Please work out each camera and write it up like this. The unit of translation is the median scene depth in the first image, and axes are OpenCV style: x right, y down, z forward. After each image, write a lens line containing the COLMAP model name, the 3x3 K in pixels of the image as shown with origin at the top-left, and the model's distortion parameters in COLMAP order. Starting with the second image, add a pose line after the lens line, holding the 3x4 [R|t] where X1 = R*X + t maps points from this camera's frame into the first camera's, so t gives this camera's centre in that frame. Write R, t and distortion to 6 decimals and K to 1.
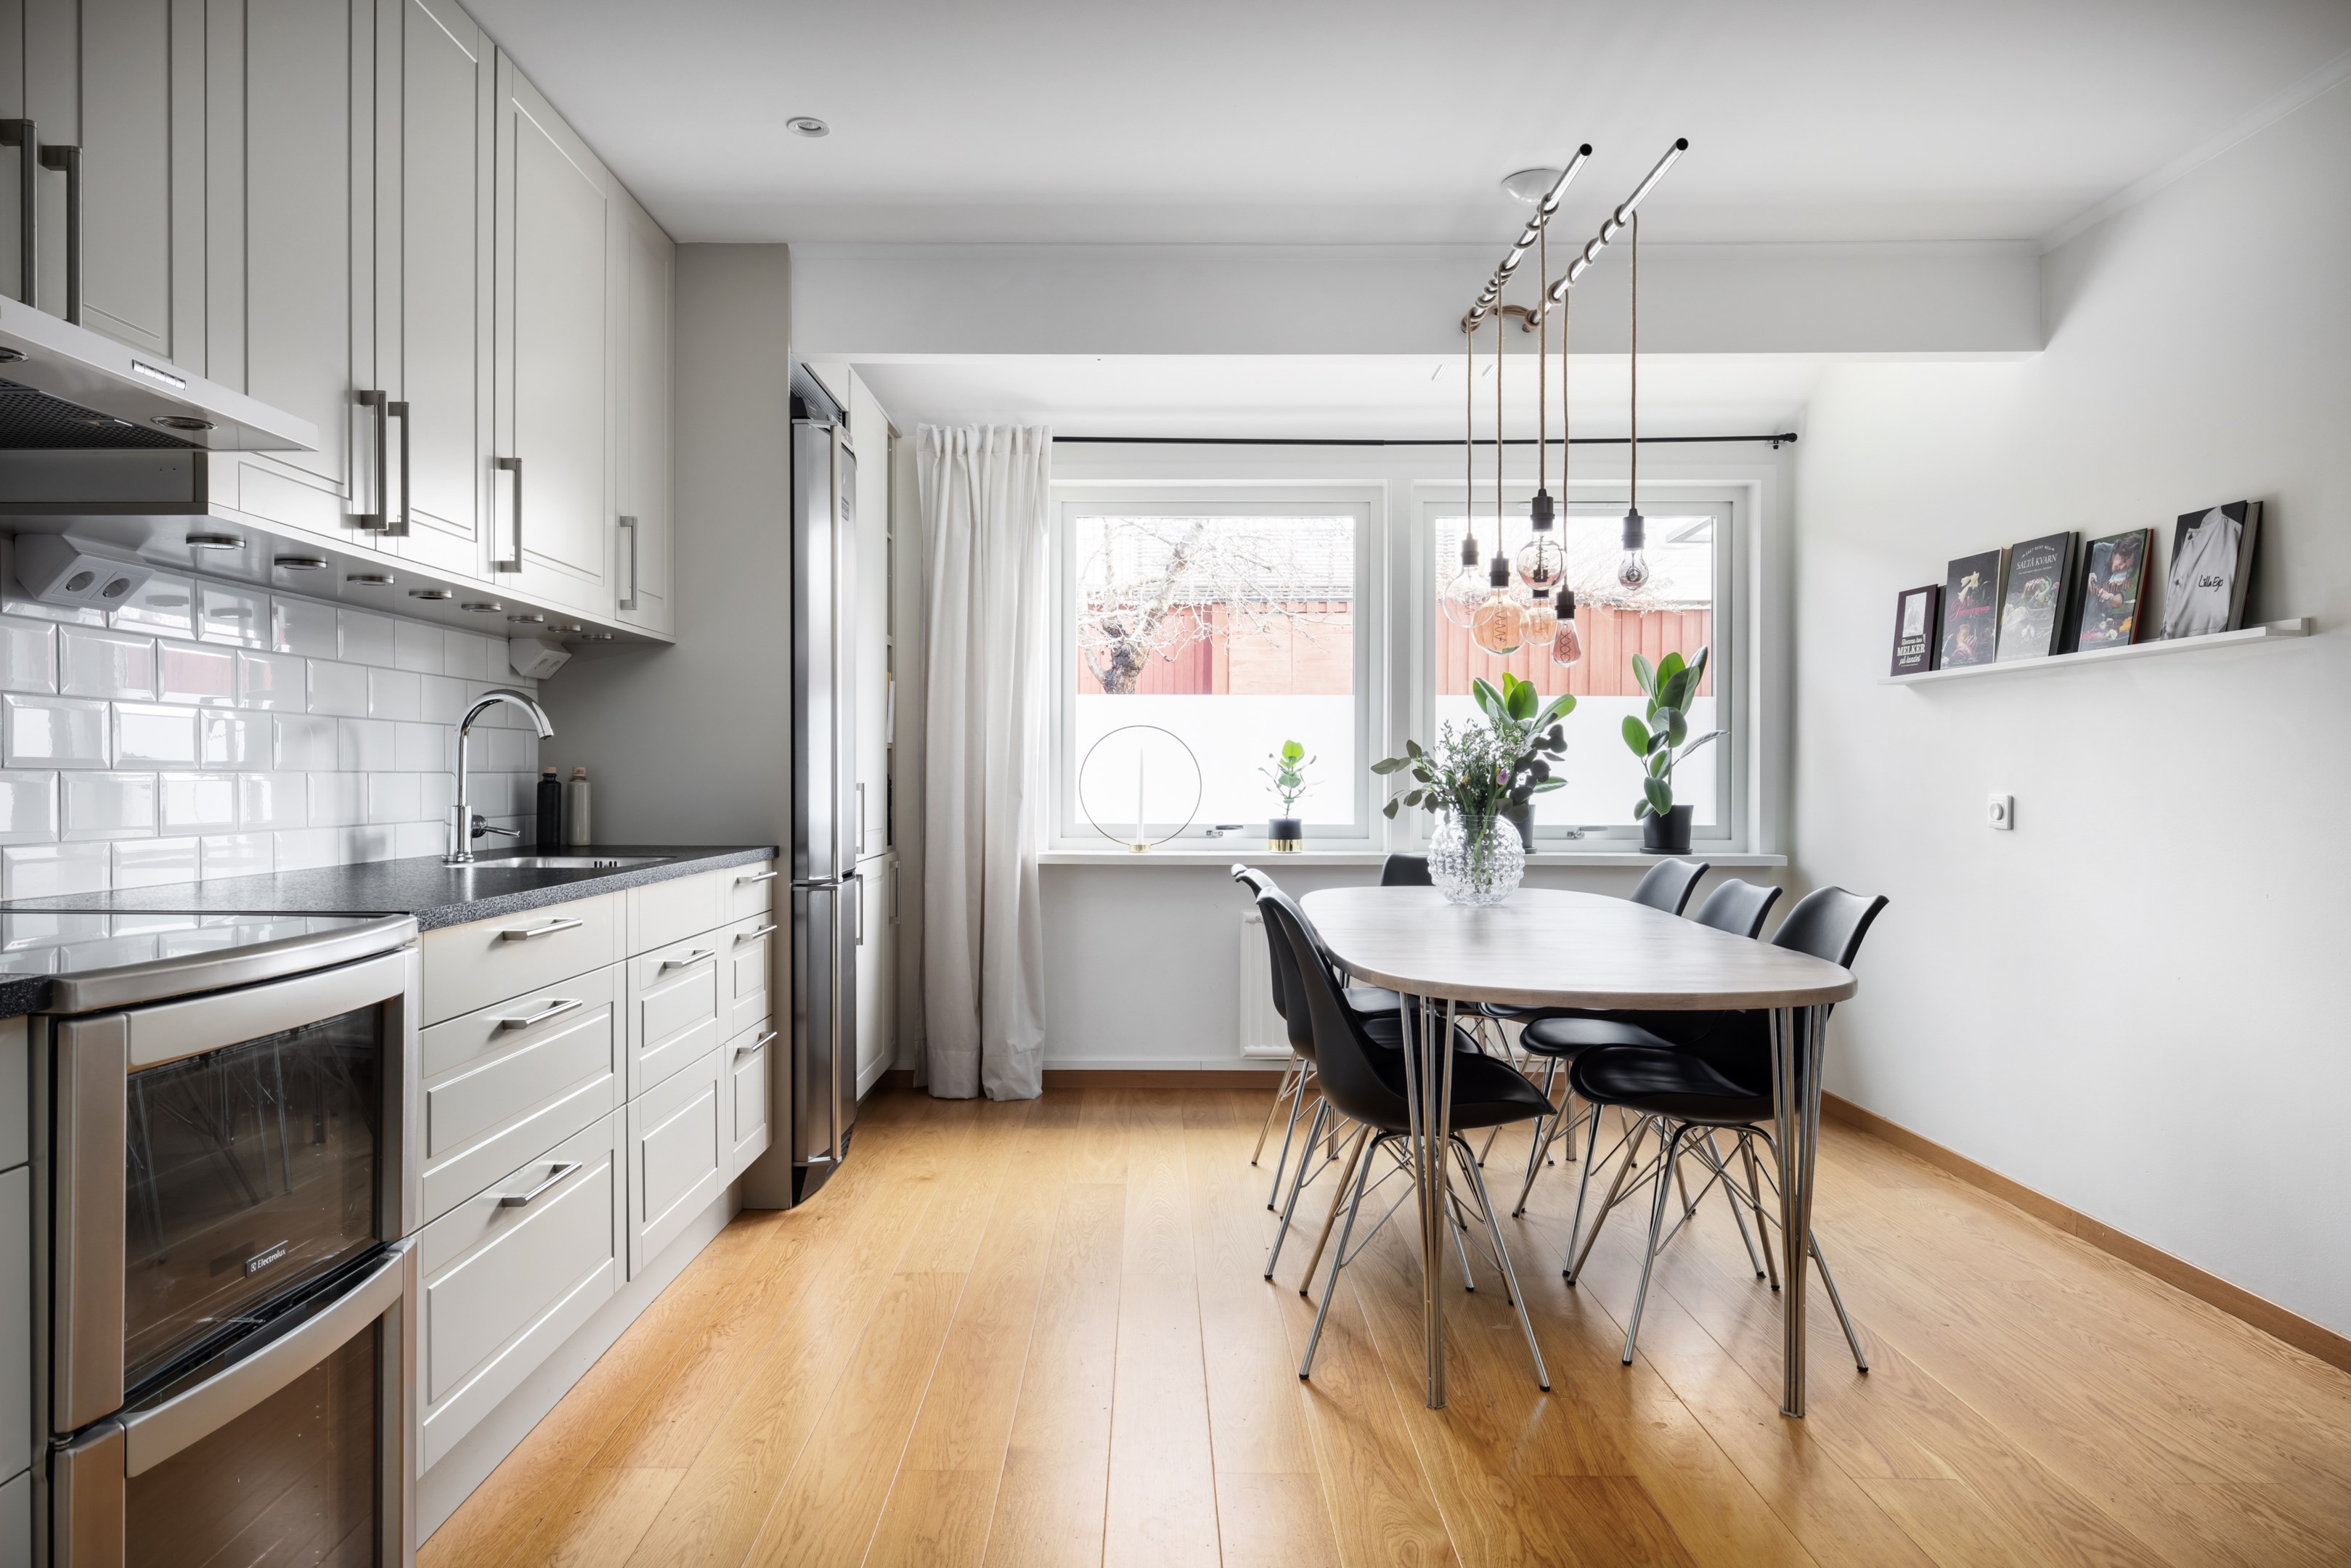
lens RADIAL K [[1477.0, 0, 1130.3], [0, 1477.0, 788.6], [0, 0, 1]] dist [0.000277, -0.000661]
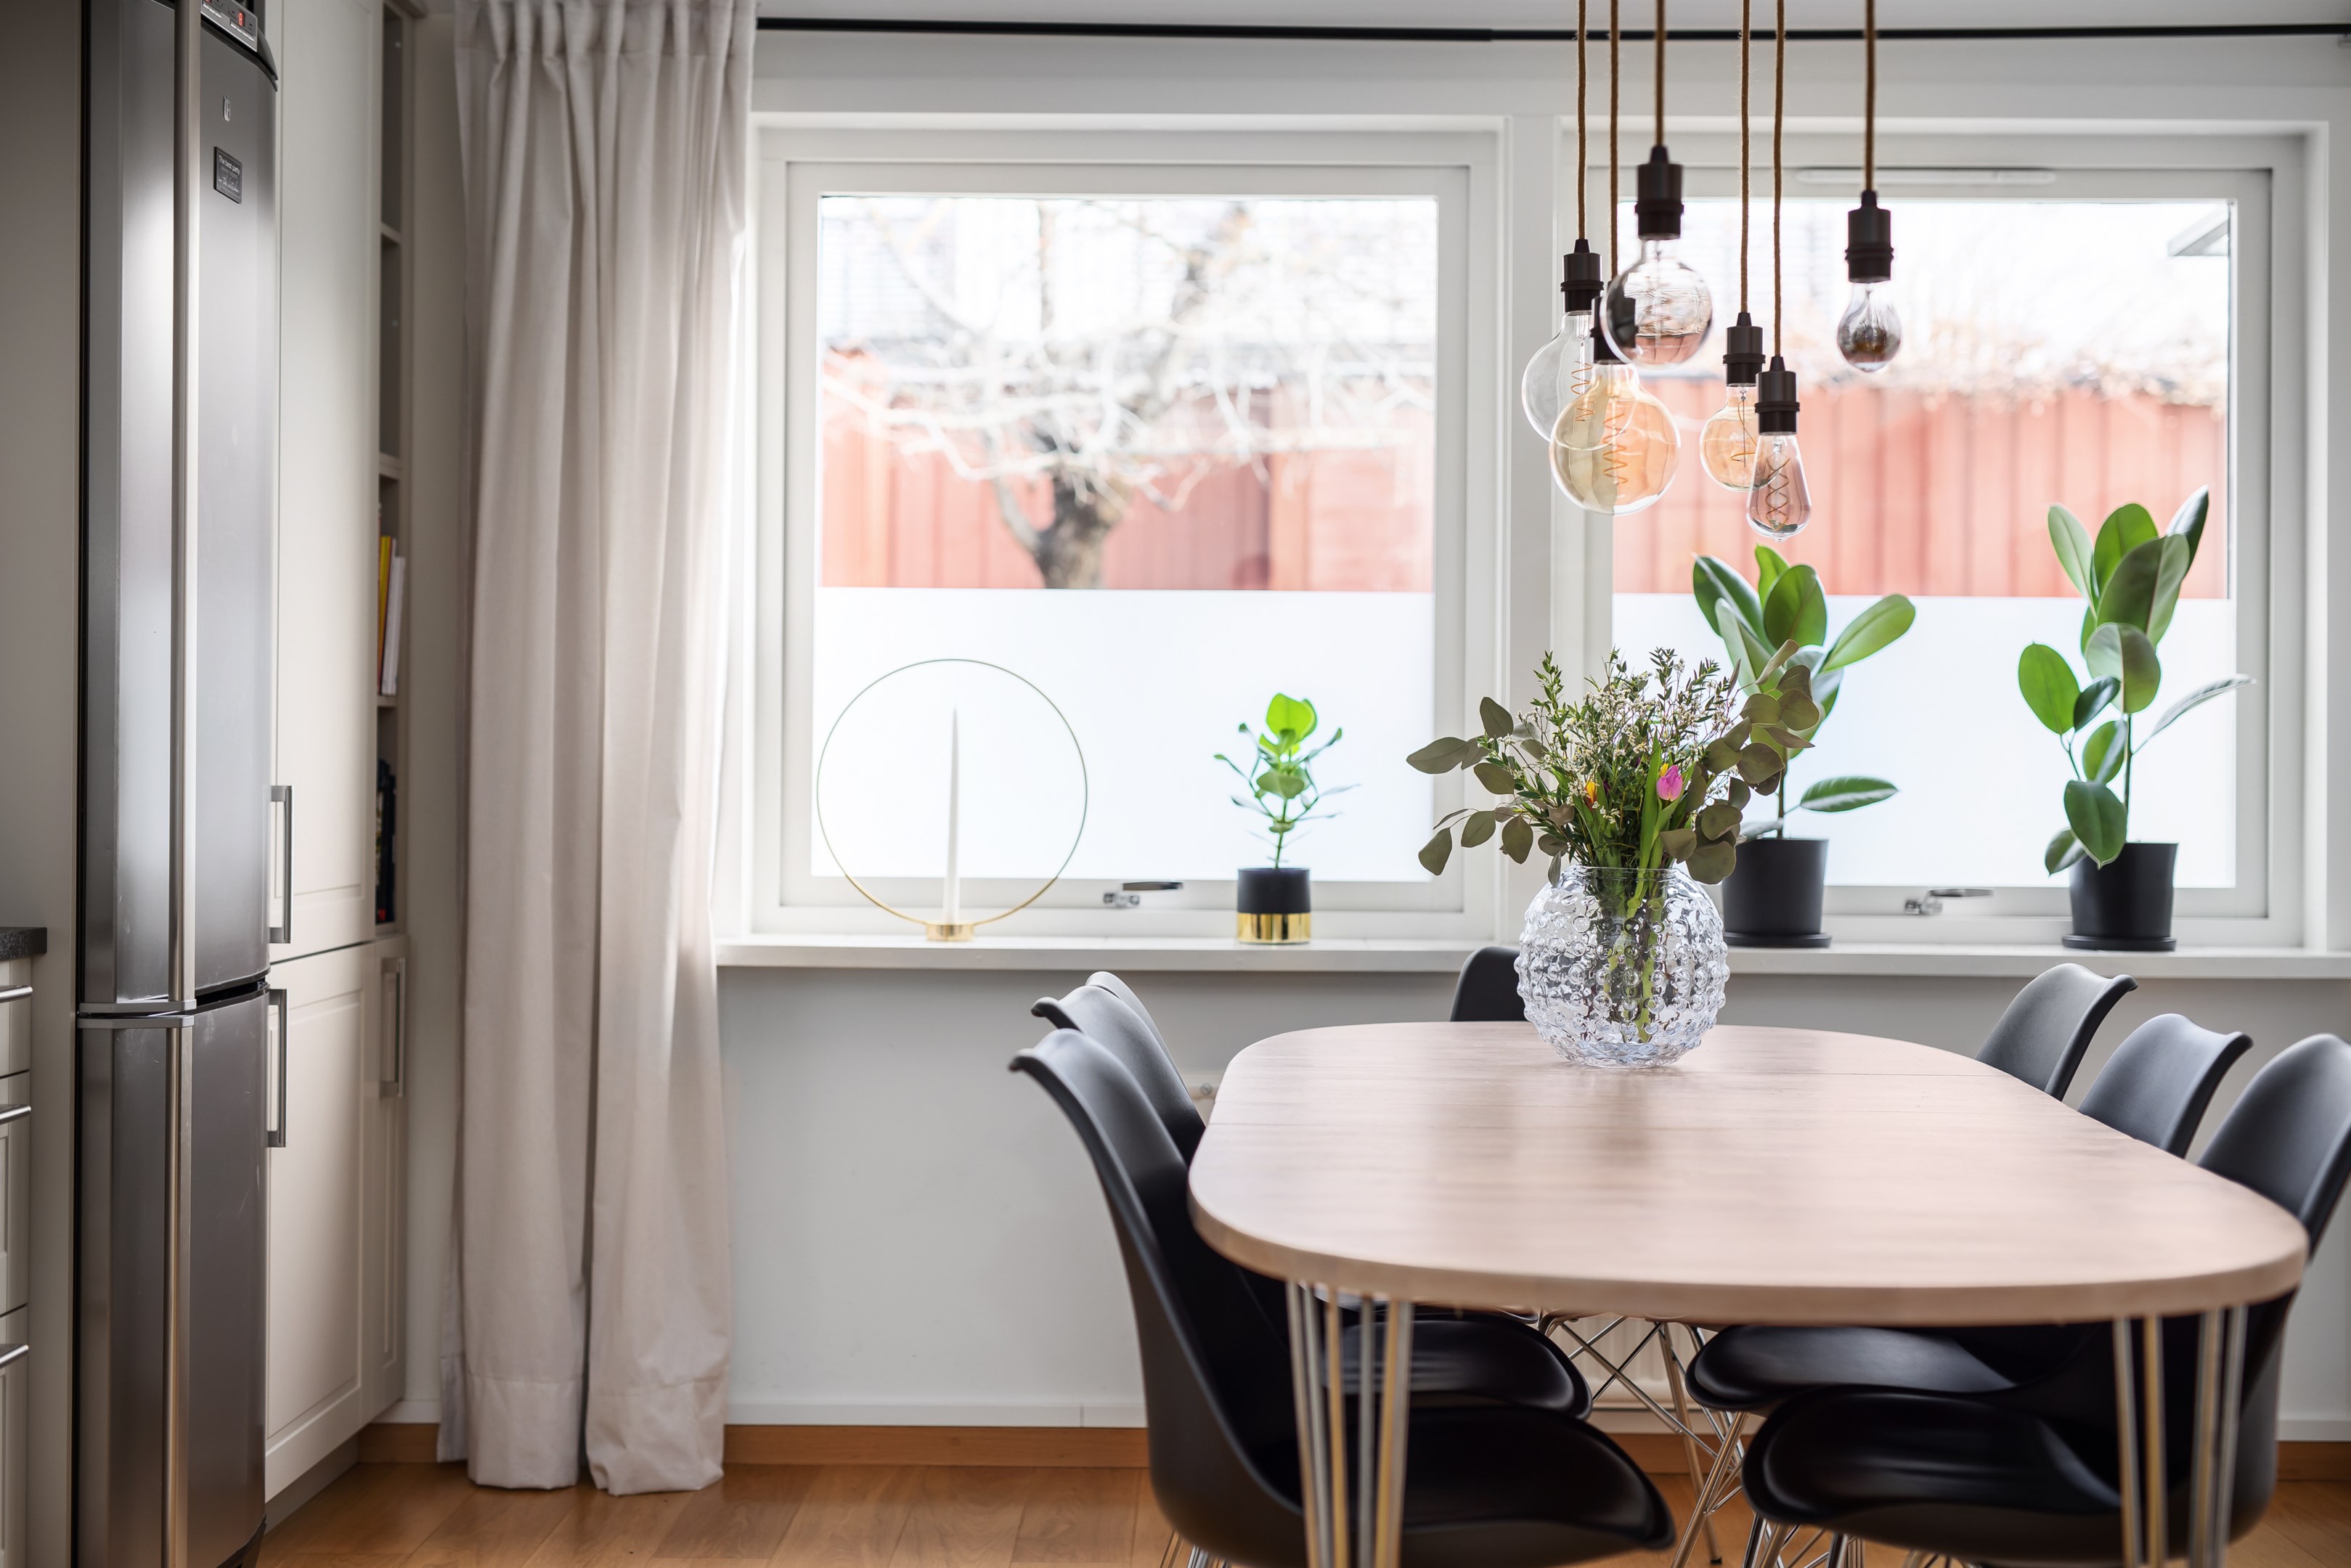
lens RADIAL K [[3233.1, 0, 1176.8], [0, 3233.1, 757.1], [0, 0, 1]] dist [-0.009341, 0.002386]
pose [[0.999989, 0.004648, -0.000515, 0.080674], [-0.004652, 0.999957, -0.007968, -0.005534], [0.000478, 0.007970, 0.999968, 0.016489]]
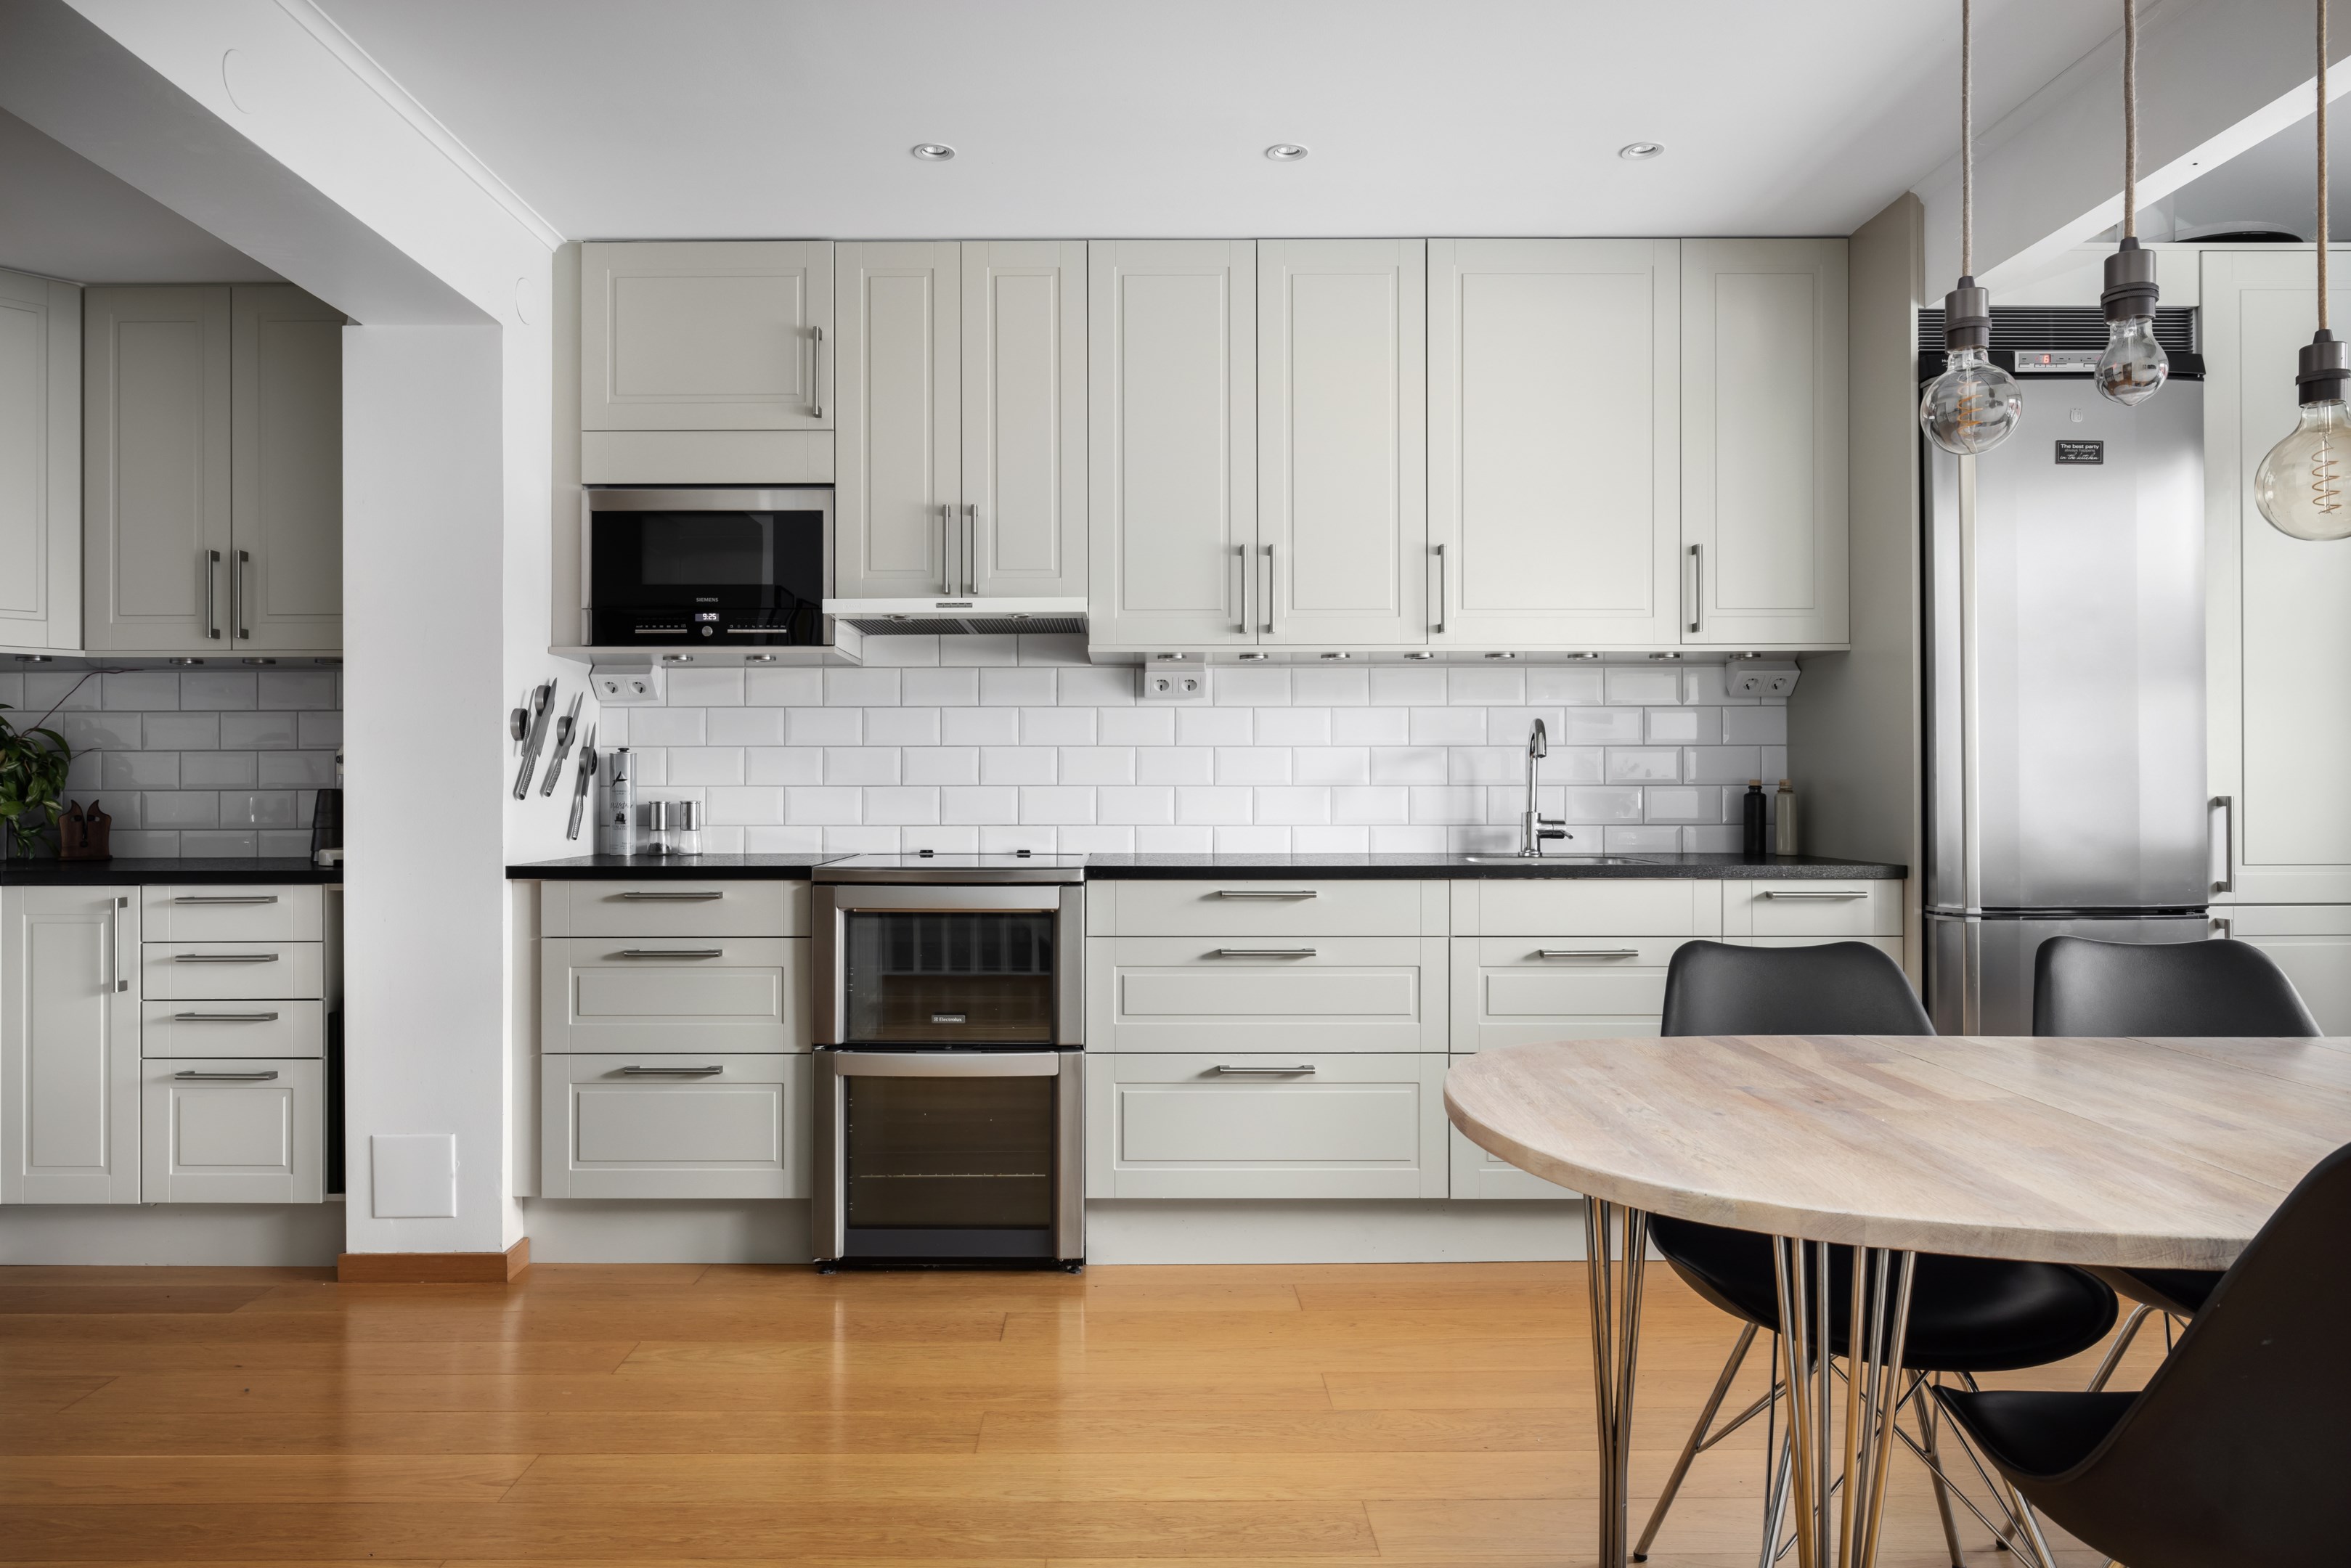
lens RADIAL K [[1477.0, 0, 1130.3], [0, 1477.0, 788.6], [0, 0, 1]] dist [0.000277, -0.000661]
pose [[0.011578, -0.000666, -0.999933, 0.506008], [-0.008339, 0.999965, -0.000763, -0.002488], [0.999898, 0.008347, 0.011572, 0.404825]]
